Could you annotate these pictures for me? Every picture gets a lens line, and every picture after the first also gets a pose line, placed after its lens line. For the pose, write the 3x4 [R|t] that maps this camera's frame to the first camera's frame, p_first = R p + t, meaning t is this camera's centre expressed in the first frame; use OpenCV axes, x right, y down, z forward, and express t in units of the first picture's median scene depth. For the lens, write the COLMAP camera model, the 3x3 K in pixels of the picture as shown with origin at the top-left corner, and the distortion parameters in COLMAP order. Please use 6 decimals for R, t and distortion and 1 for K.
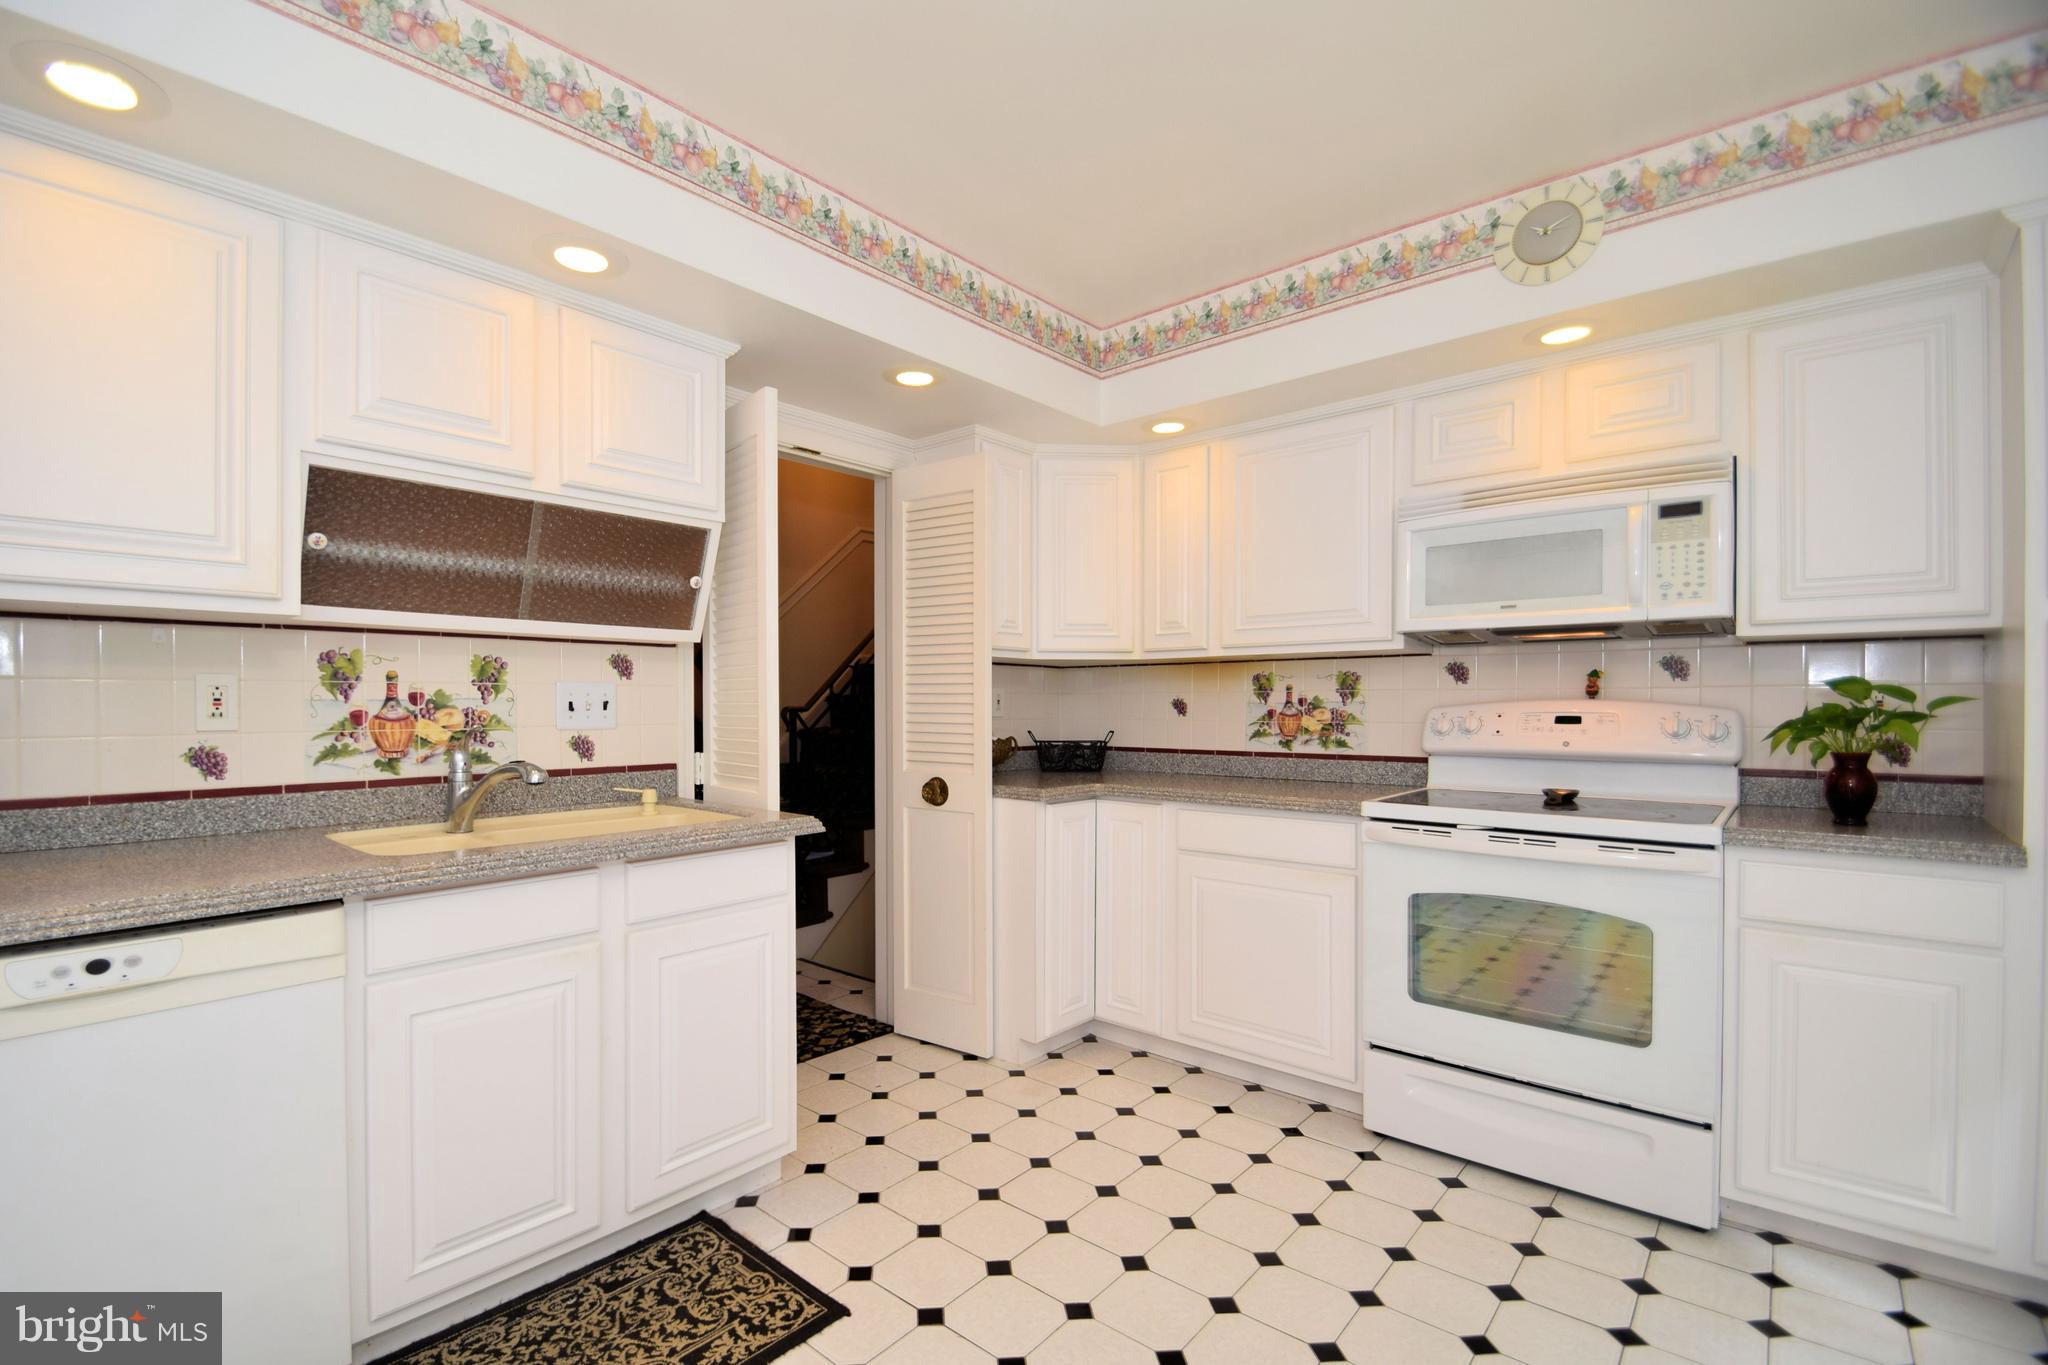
lens RADIAL K [[888.4, 0, 903.4], [0, 888.4, 707.3], [0, 0, 1]] dist [0.015957, -0.020105]
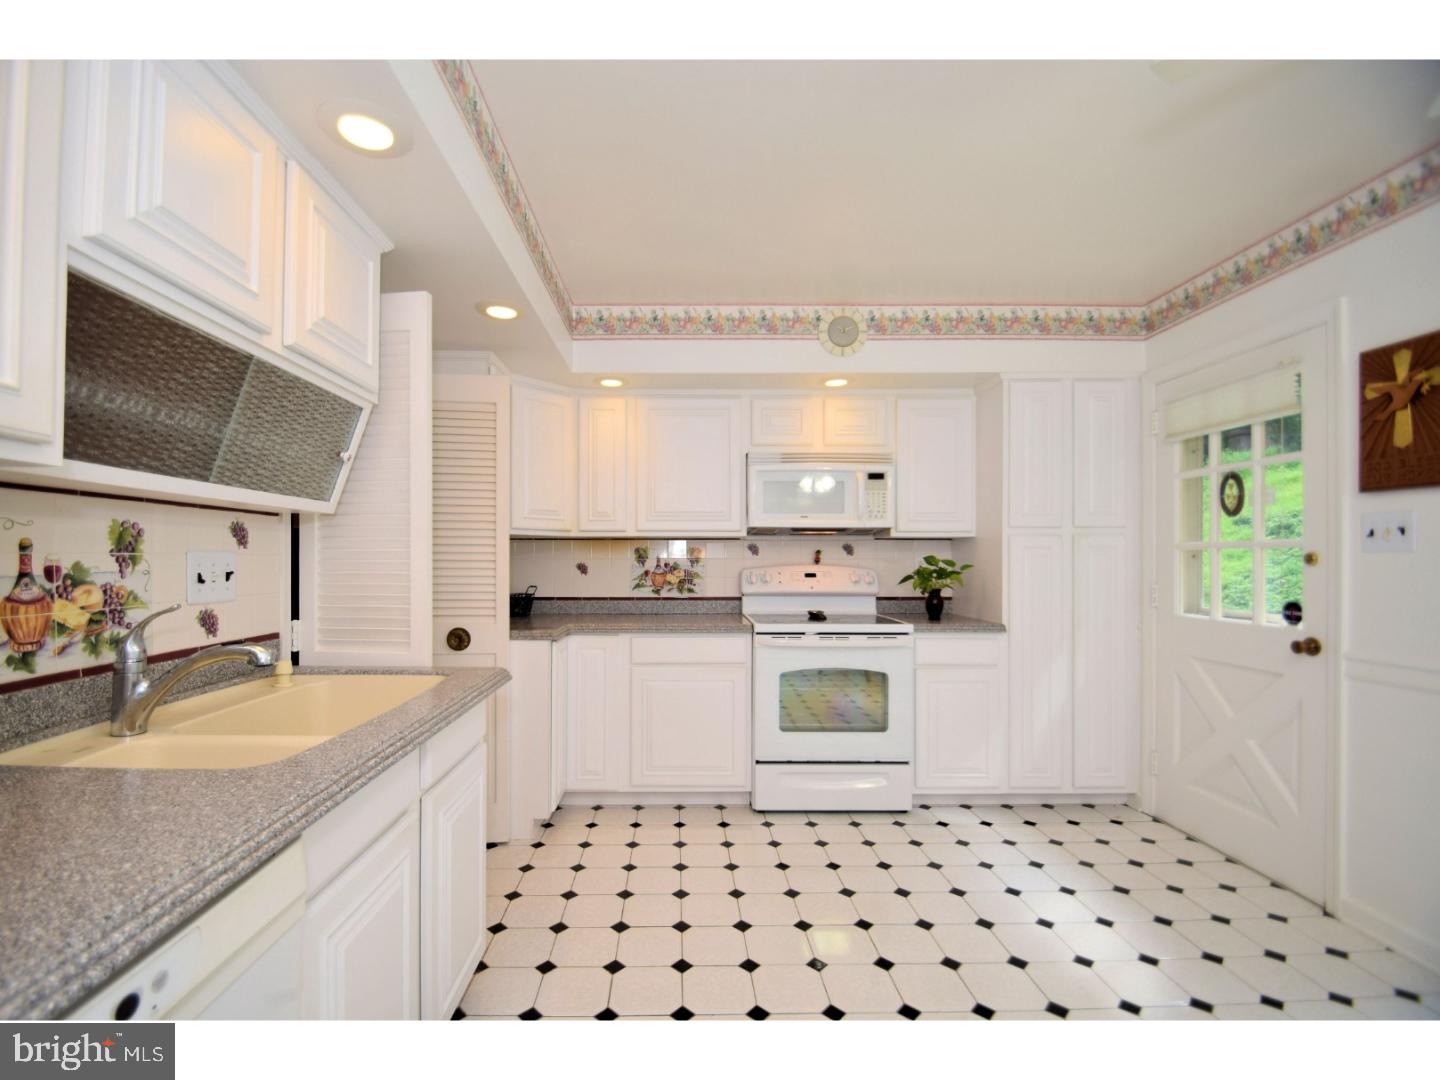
lens RADIAL K [[634.7, 0, 675.8], [0, 634.7, 558.3], [0, 0, 1]] dist [0.002216, -0.017784]
pose [[0.731132, 0.002359, 0.682231, -0.459353], [0.002923, 0.999974, -0.006591, -0.015827], [-0.682229, 0.006813, 0.731107, 0.195761]]
